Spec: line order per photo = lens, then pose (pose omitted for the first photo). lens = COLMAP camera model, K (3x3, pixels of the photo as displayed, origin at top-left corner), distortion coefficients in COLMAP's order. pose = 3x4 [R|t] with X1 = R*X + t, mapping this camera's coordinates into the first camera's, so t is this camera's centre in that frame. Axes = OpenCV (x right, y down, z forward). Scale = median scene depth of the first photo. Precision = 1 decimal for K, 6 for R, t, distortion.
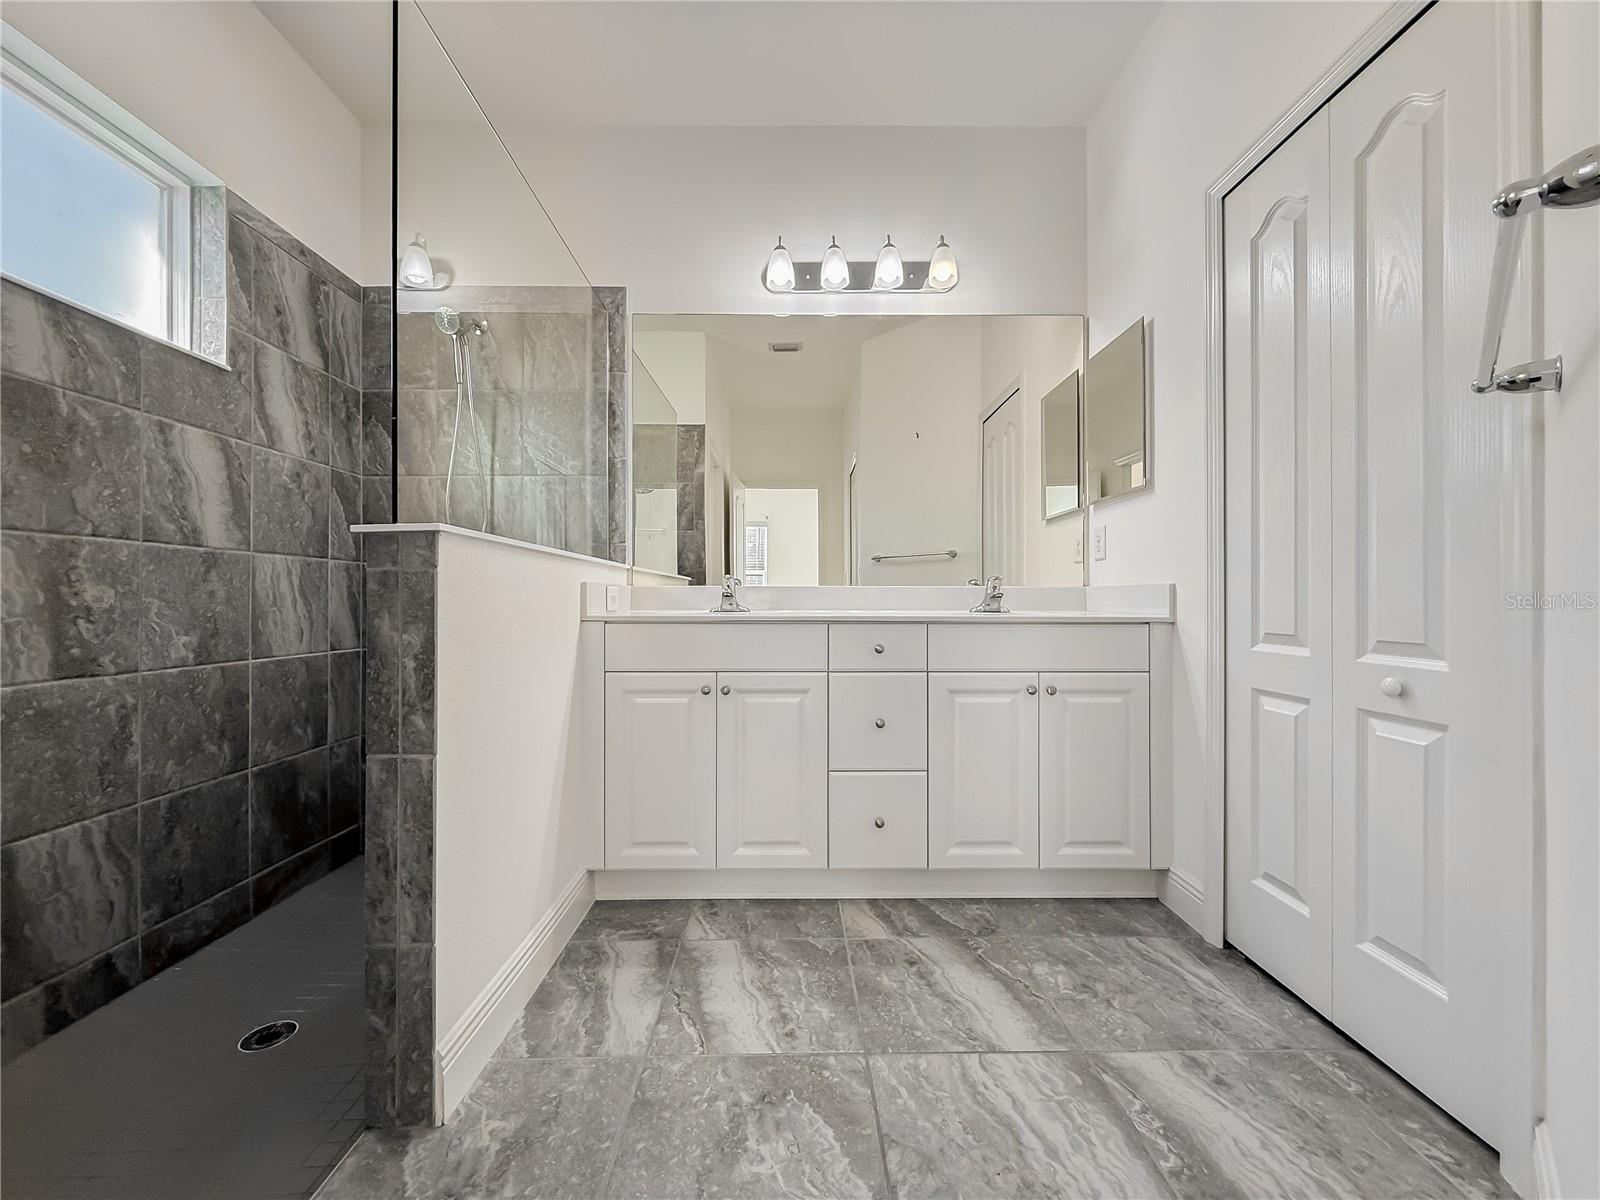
lens RADIAL K [[650.4, 0, 808.4], [0, 650.4, 592.9], [0, 0, 1]] dist [-0.001159, 0.000067]
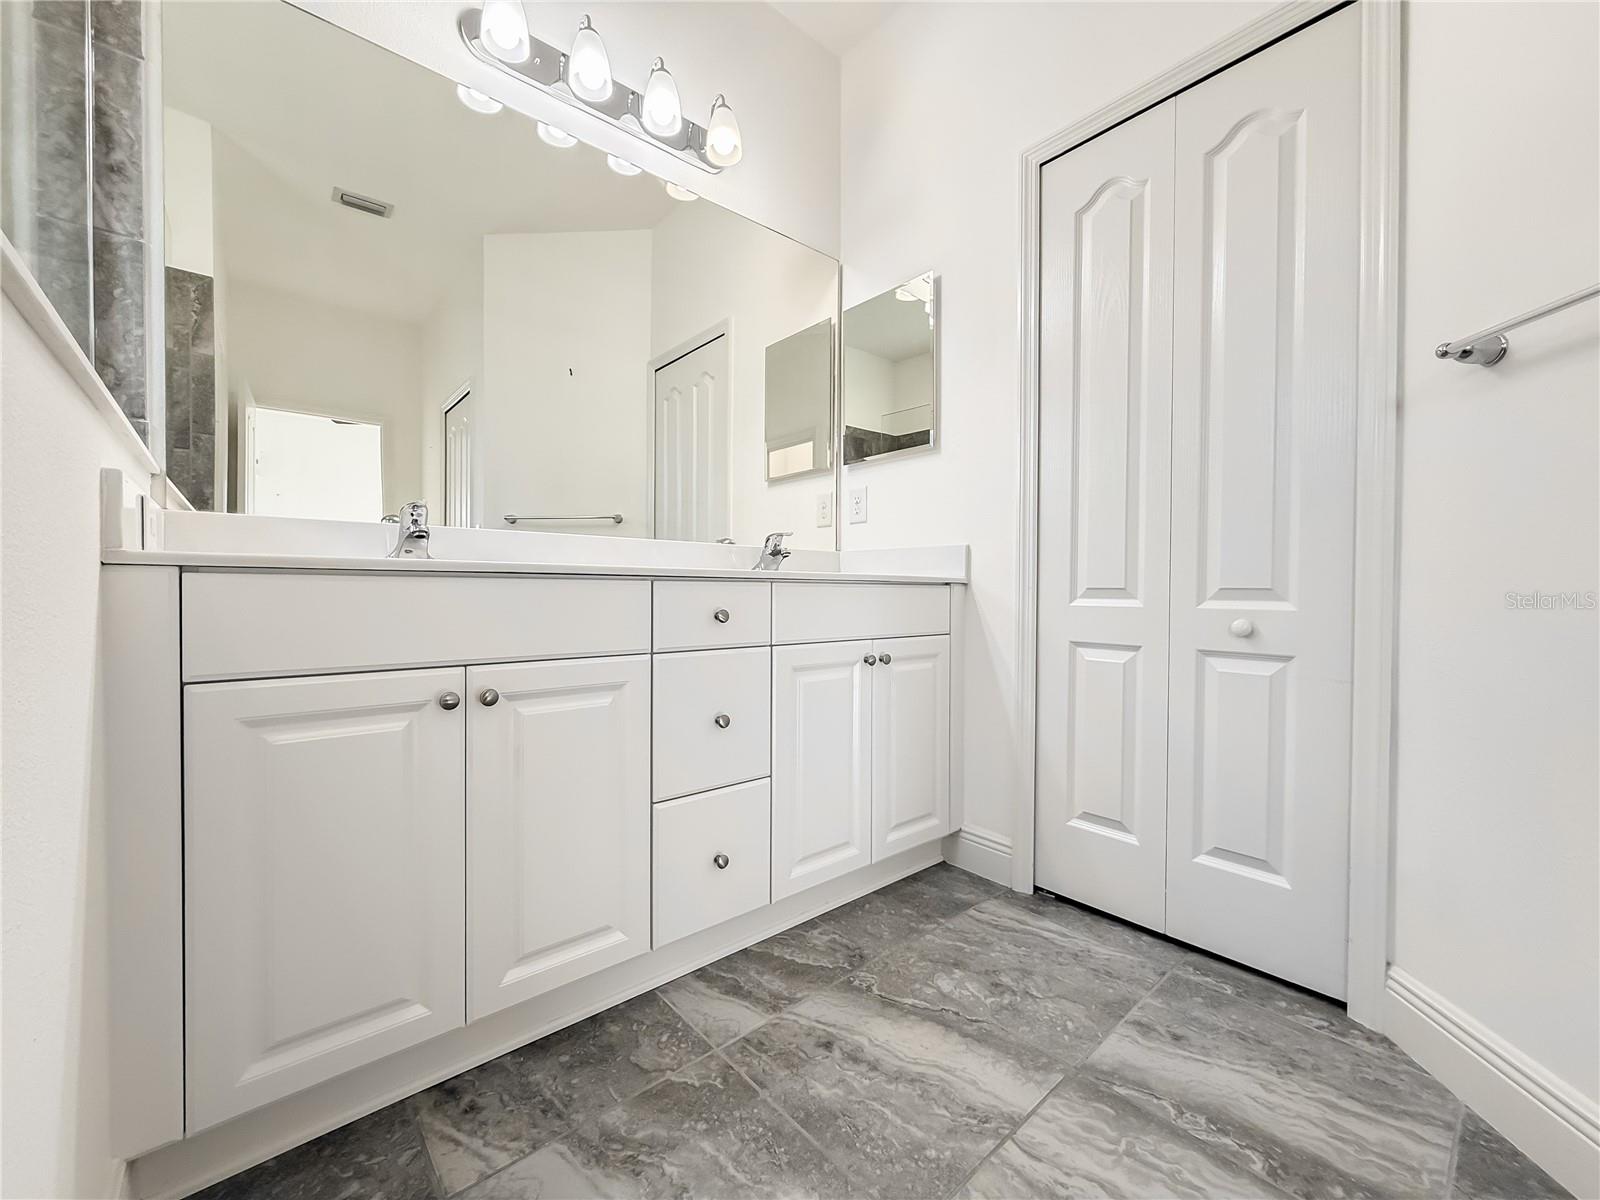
lens RADIAL K [[670.5, 0, 904.0], [0, 670.5, 587.1], [0, 0, 1]] dist [-0.001202, 0.000022]
pose [[0.767467, -0.002766, 0.641083, -0.224439], [-0.011060, 0.999785, 0.017554, 0.043126], [-0.640993, -0.020563, 0.767271, 0.346661]]
